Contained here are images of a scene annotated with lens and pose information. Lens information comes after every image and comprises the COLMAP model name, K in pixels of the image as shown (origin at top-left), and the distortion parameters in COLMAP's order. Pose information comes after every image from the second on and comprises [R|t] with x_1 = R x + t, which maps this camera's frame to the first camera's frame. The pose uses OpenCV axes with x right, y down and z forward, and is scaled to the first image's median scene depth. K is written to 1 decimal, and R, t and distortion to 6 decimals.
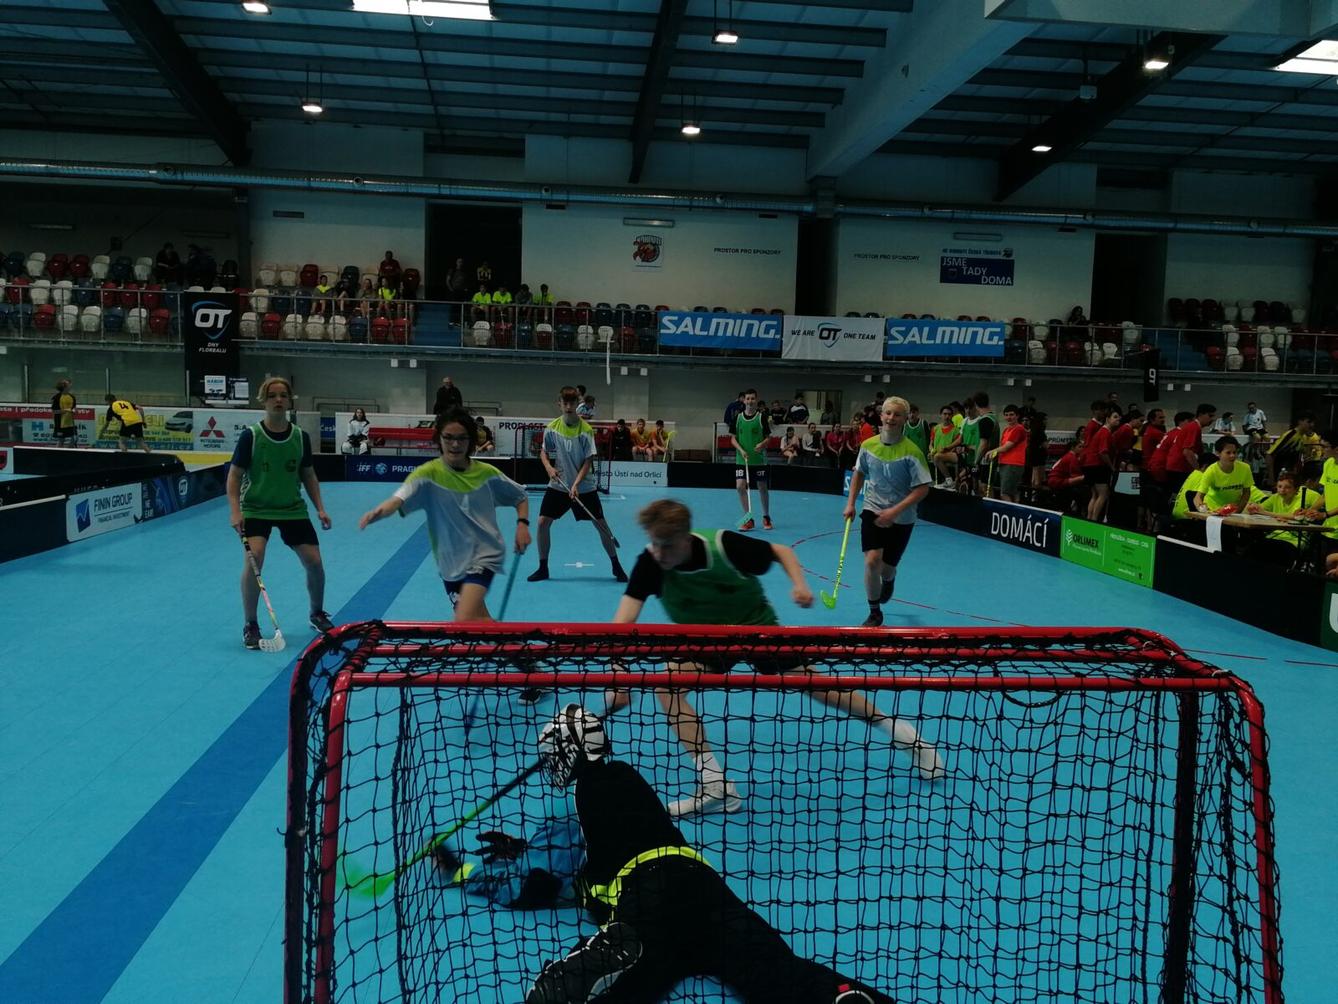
lens RADIAL K [[1088.8, 0, 671.0], [0, 1088.8, 498.2], [0, 0, 1]] dist [0.041002, -0.026316]
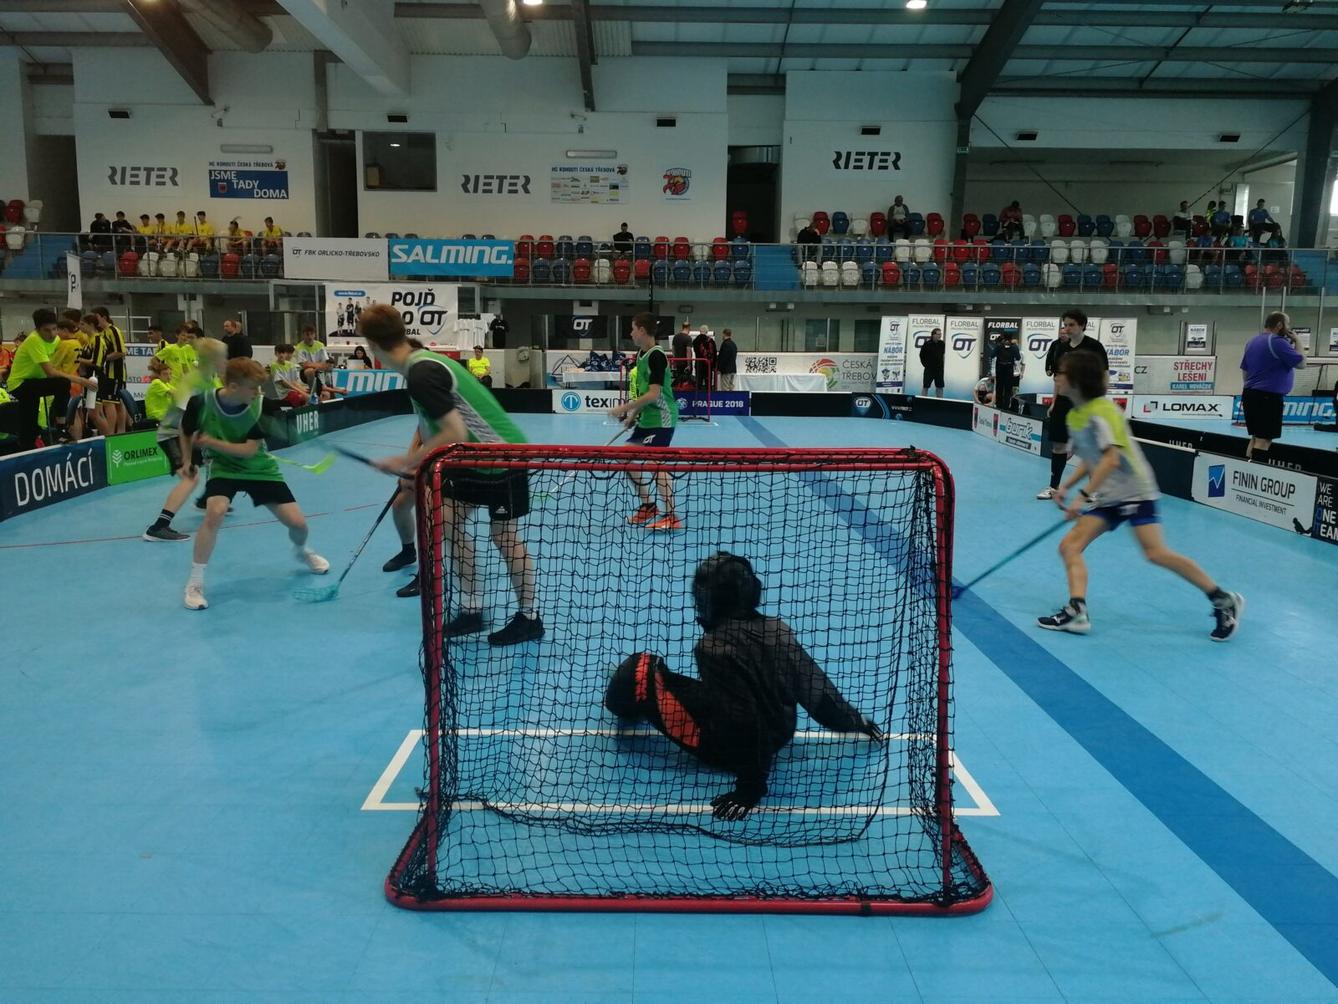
lens RADIAL K [[1041.3, 0, 670.1], [0, 1041.3, 500.1], [0, 0, 1]] dist [0.015728, 0.019401]
pose [[0.991391, 0.005236, -0.130833, 0.356261], [0.003819, 0.997619, 0.068866, 0.004312], [0.130882, -0.068773, 0.989010, 0.051495]]
